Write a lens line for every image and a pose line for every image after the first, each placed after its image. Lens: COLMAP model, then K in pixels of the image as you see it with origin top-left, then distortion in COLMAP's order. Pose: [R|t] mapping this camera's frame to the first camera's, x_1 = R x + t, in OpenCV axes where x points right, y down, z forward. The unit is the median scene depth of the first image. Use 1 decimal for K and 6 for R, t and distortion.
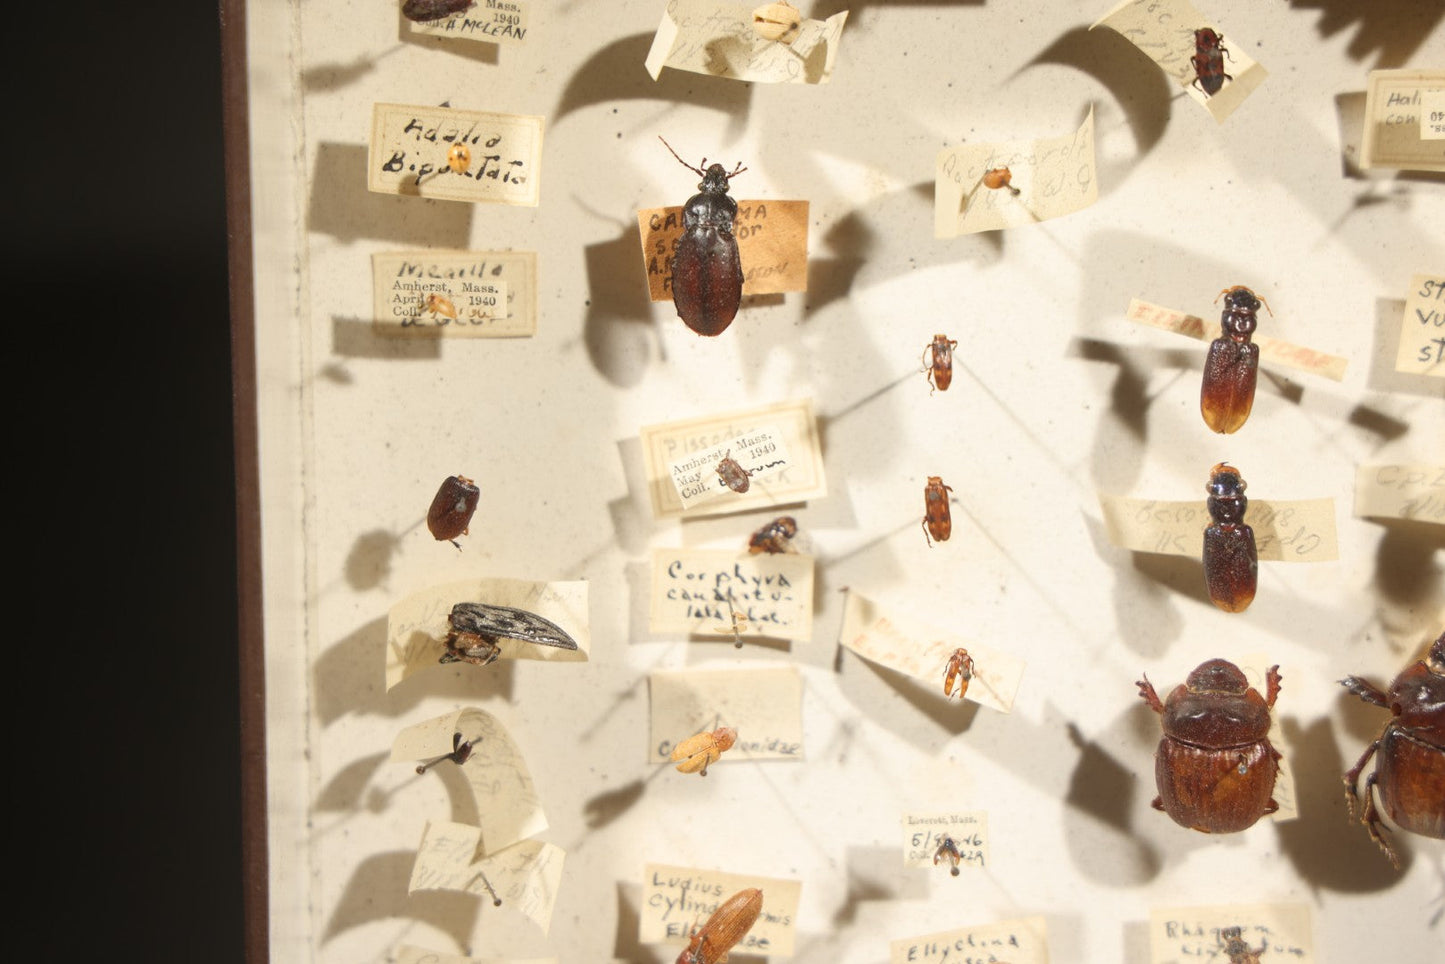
lens RADIAL K [[4059.6, 0, 753.4], [0, 4059.6, 469.5], [0, 0, 1]] dist [0.507735, 0.000000]
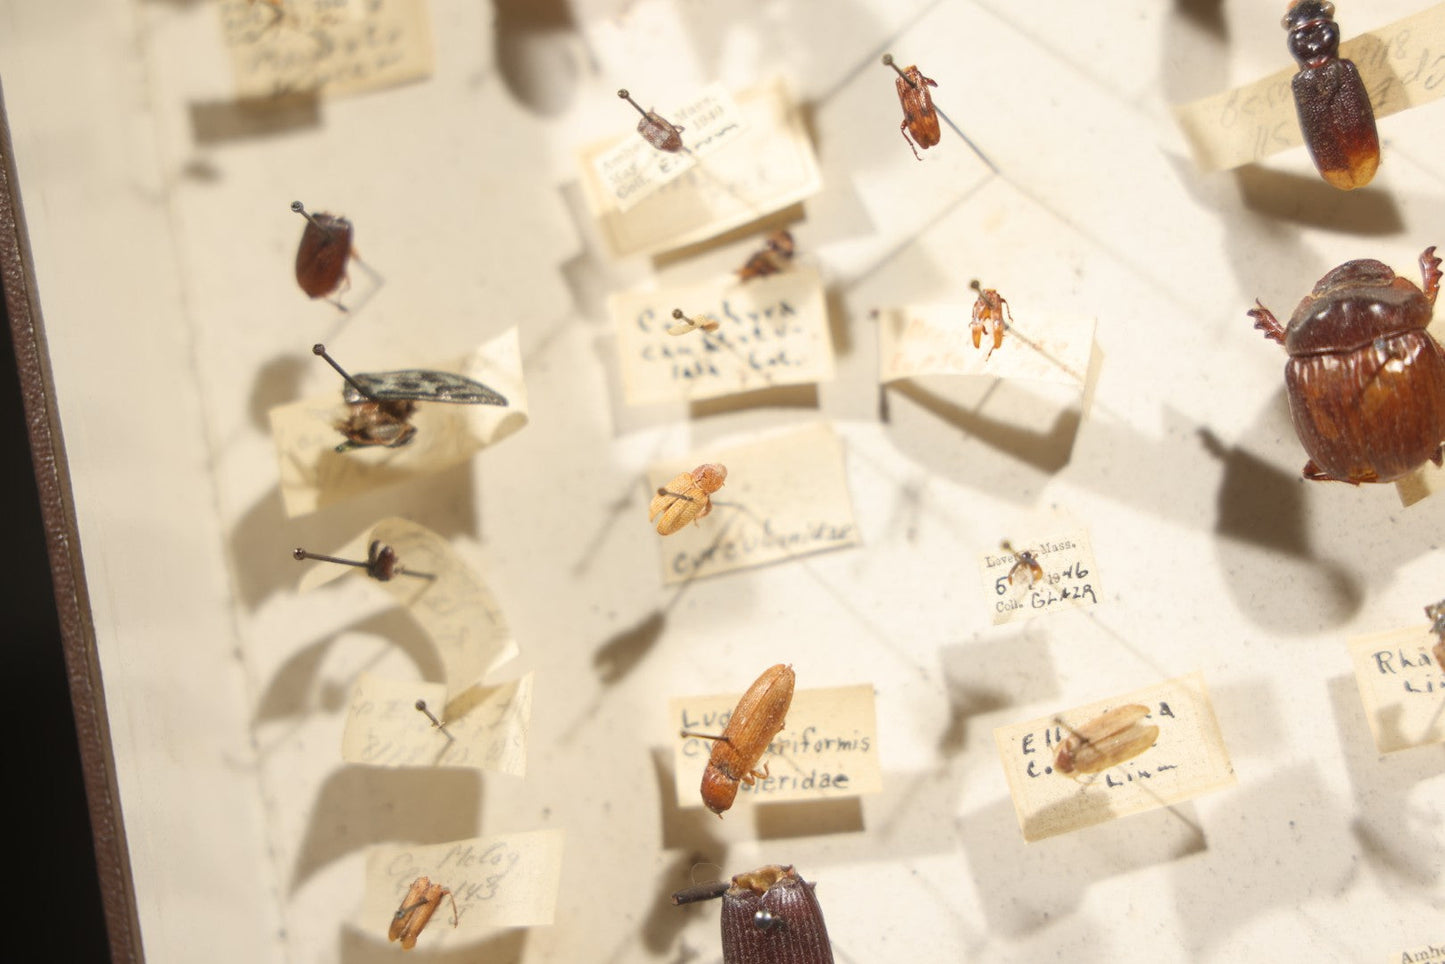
lens RADIAL K [[4059.6, 0, 745.1], [0, 4059.6, 453.6], [0, 0, 1]] dist [0.507735, 0.000000]
pose [[0.965581, -0.195493, -0.171572, 0.126216], [0.145854, 0.953112, -0.265149, 0.256232], [0.215362, 0.230998, 0.948820, 0.277951]]
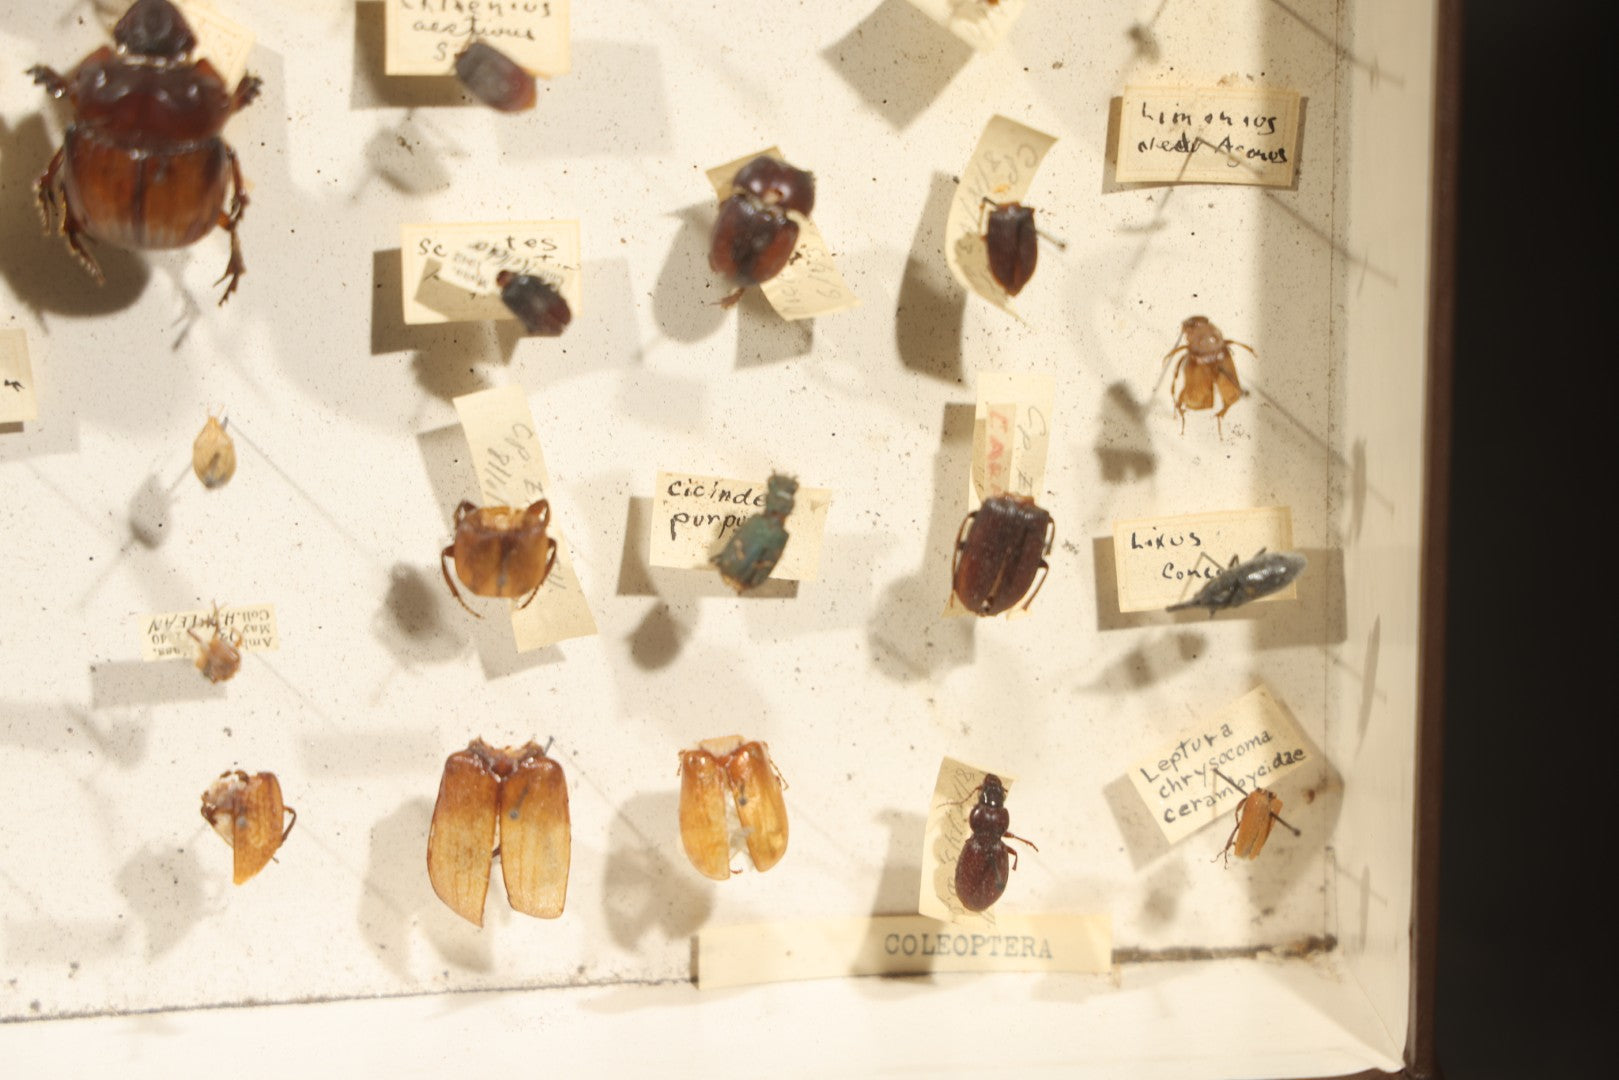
lens RADIAL K [[4548.4, 0, 806.7], [0, 4548.4, 520.8], [0, 0, 1]] dist [0.507735, 0.000000]
pose [[0.995615, -0.033071, 0.087510, 0.215516], [0.021363, 0.991086, 0.131496, 0.020649], [-0.091079, -0.129050, 0.987447, 0.015405]]
